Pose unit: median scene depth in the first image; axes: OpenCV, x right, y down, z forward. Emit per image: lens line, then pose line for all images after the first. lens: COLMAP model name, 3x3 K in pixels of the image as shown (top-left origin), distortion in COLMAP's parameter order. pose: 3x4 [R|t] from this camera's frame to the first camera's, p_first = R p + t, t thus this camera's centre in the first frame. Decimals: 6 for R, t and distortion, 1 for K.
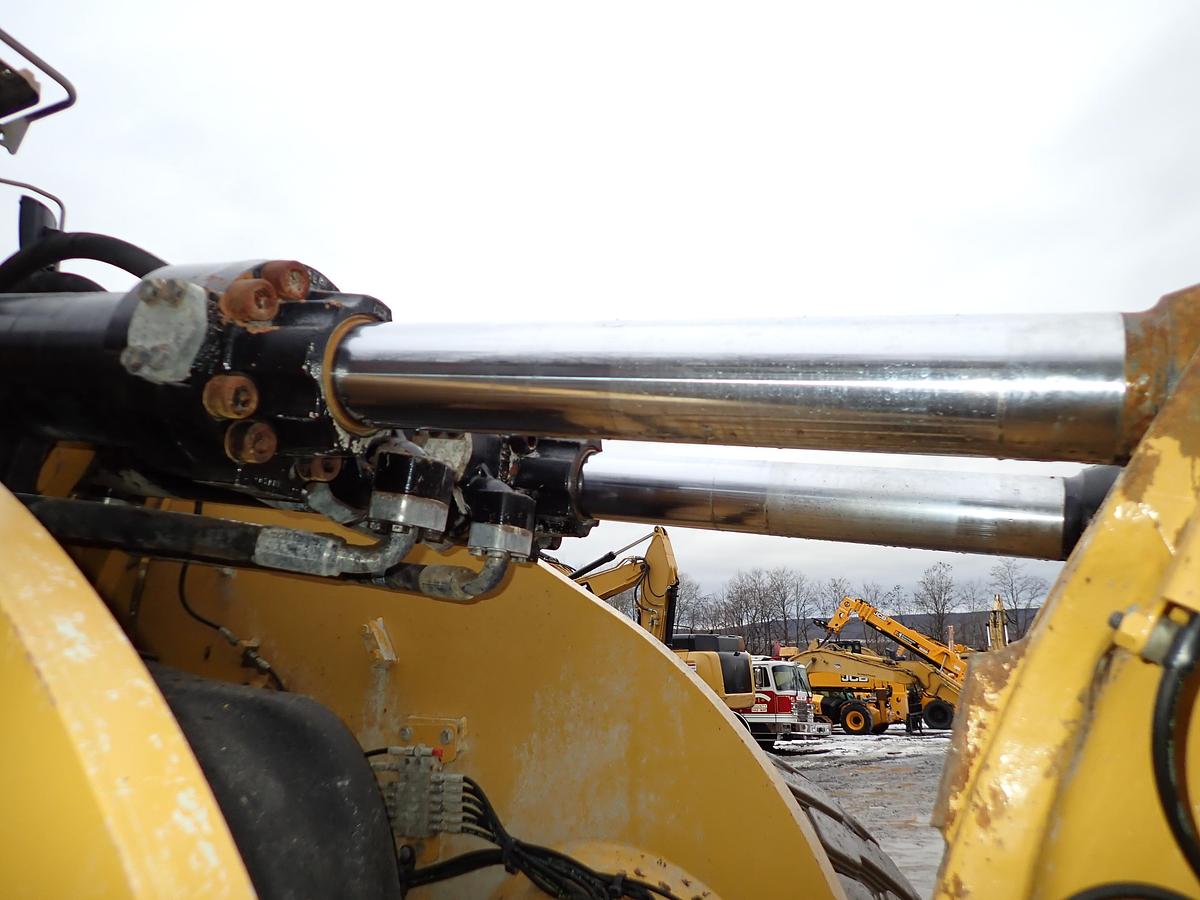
lens RADIAL K [[889.0, 0, 598.9], [0, 889.0, 443.1], [0, 0, 1]] dist [0.007421, -0.001784]
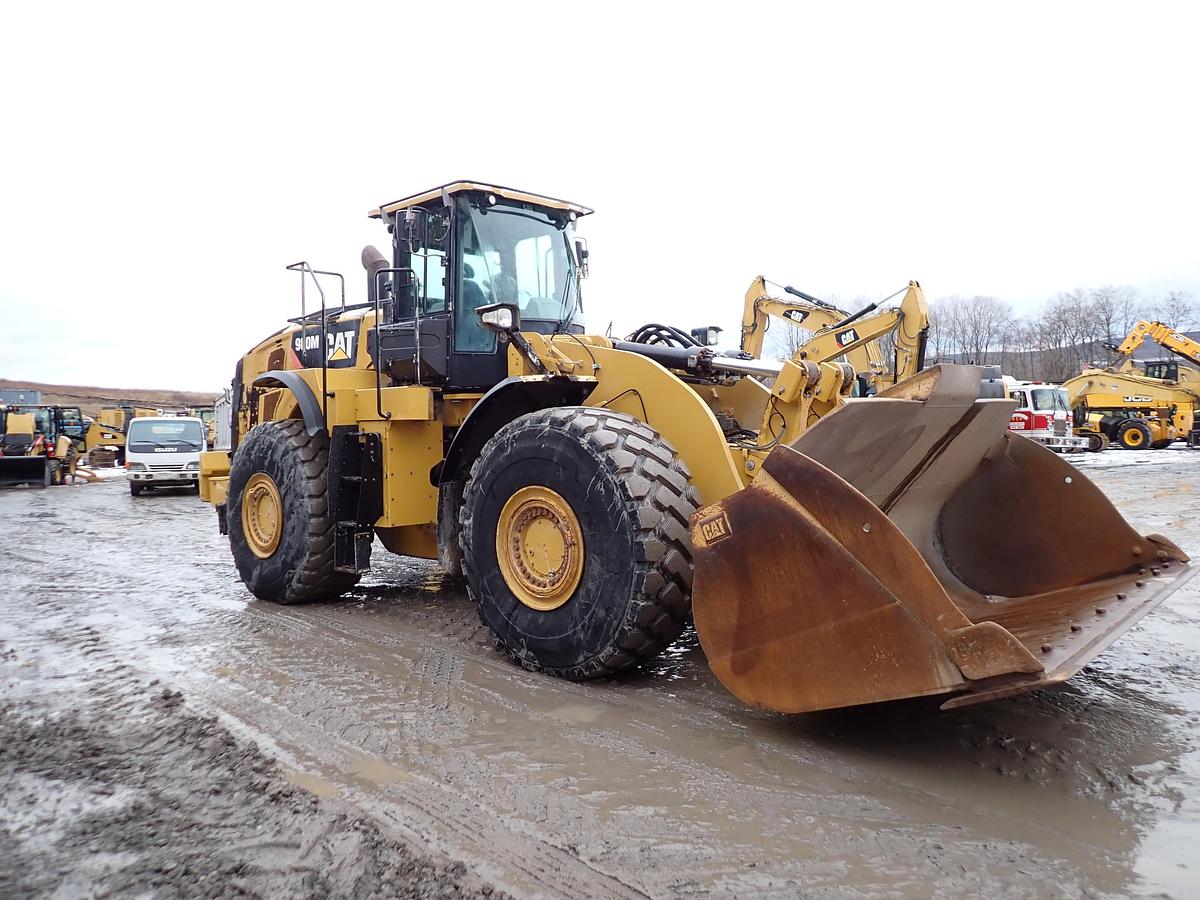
lens RADIAL K [[895.4, 0, 602.8], [0, 895.4, 434.4], [0, 0, 1]] dist [0.008445, 0.003934]
pose [[0.946815, -0.010816, -0.321595, 0.034283], [0.101613, 0.958344, 0.266929, -0.042675], [0.305312, -0.285411, 0.908474, -0.169577]]
